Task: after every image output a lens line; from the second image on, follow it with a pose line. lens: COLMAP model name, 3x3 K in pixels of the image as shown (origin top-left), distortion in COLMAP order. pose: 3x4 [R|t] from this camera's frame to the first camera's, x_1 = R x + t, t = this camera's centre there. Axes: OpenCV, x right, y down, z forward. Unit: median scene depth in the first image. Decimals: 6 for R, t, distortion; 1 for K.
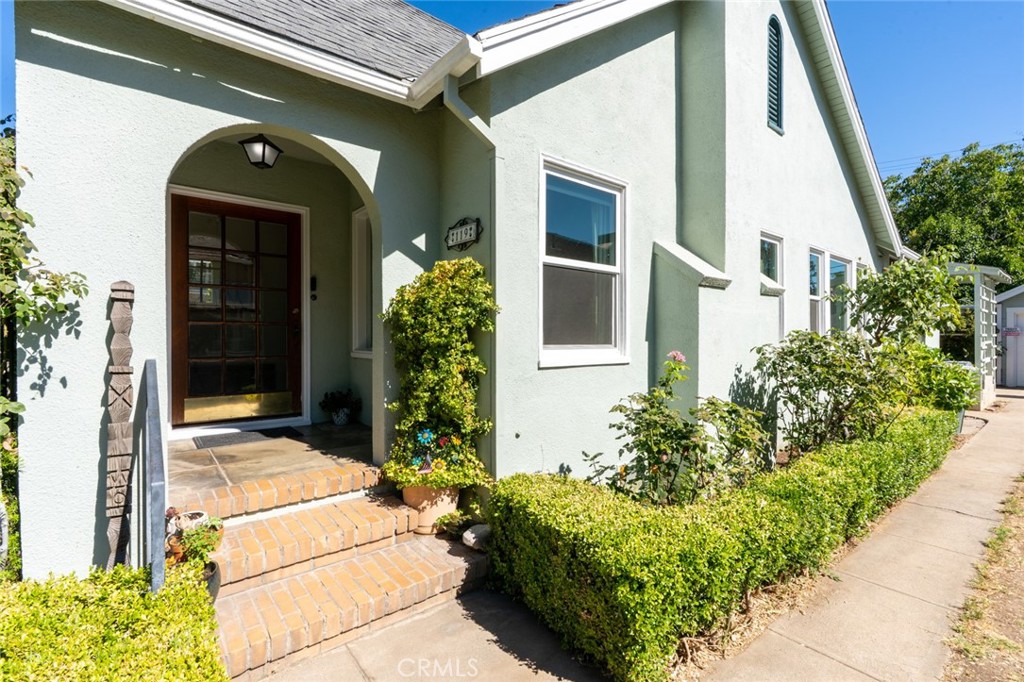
lens RADIAL K [[467.4, 0, 512.8], [0, 467.4, 341.6], [0, 0, 1]] dist [-0.002246, -0.001004]
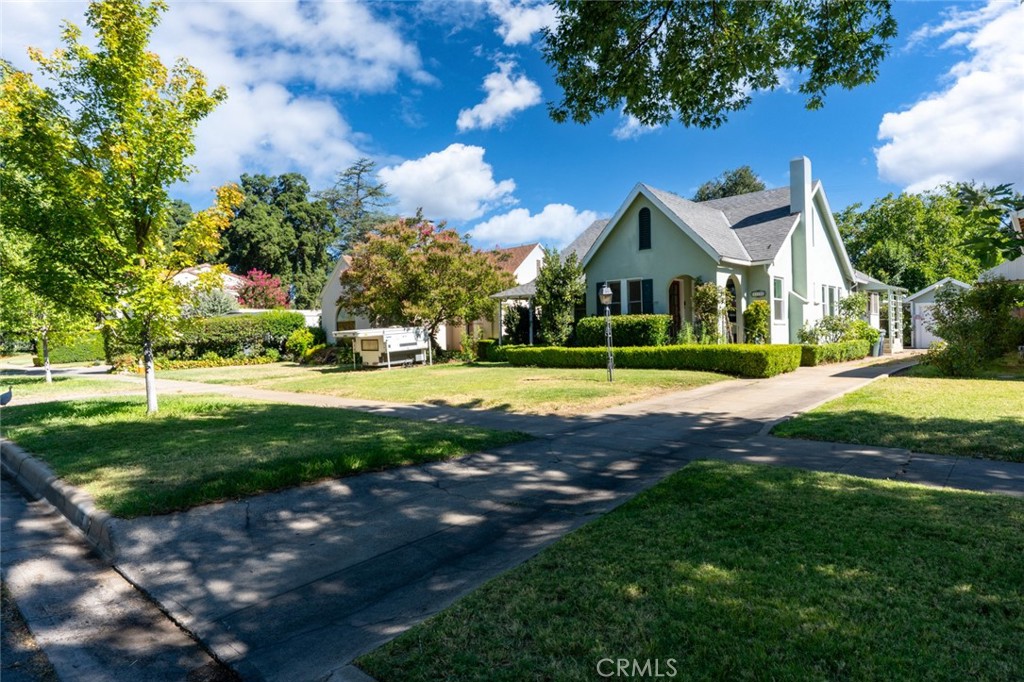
lens RADIAL K [[603.6, 0, 514.9], [0, 603.6, 336.7], [0, 0, 1]] dist [-0.002672, 0.001252]
pose [[0.988230, -0.020906, 0.151540, -0.891837], [0.022832, 0.999679, -0.010979, 0.049884], [-0.151262, 0.014310, 0.988390, -1.170159]]
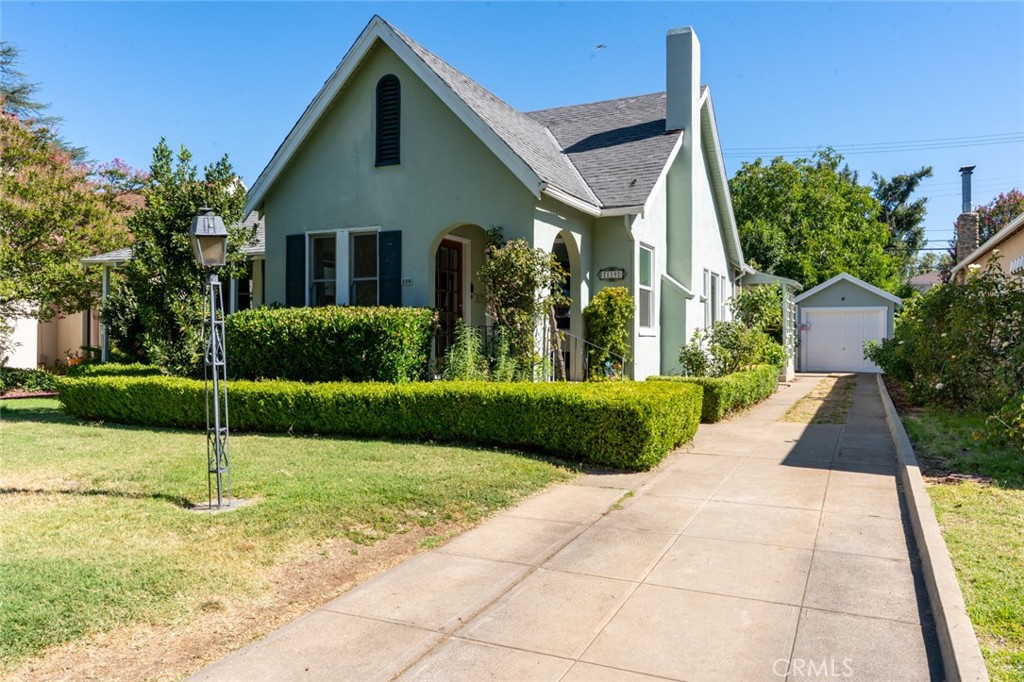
lens RADIAL K [[761.2, 0, 514.0], [0, 761.2, 339.3], [0, 0, 1]] dist [-0.001640, 0.000755]
pose [[0.900900, 0.001333, 0.434024, -0.573726], [0.001915, 0.999973, -0.007046, 0.027592], [-0.434022, 0.007179, 0.900874, -0.557957]]
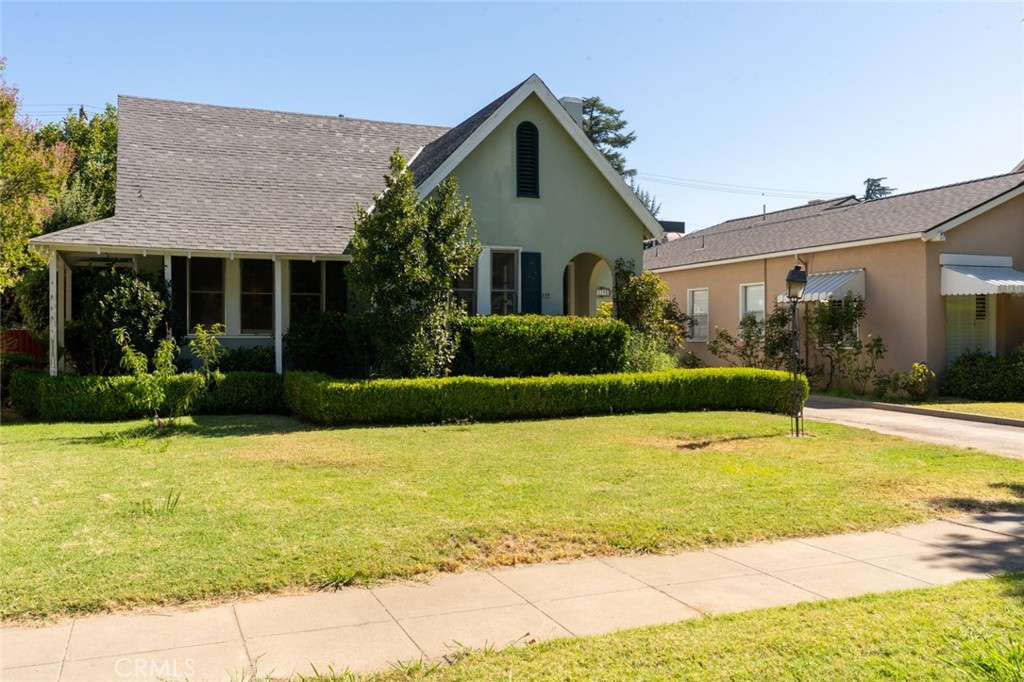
lens RADIAL K [[902.2, 0, 511.0], [0, 902.2, 342.0], [0, 0, 1]] dist [0.006076, -0.000883]
pose [[0.304596, 0.000758, 0.952481, -1.551711], [0.012506, 0.999910, -0.004795, 0.026991], [-0.952400, 0.013372, 0.304559, -0.045193]]
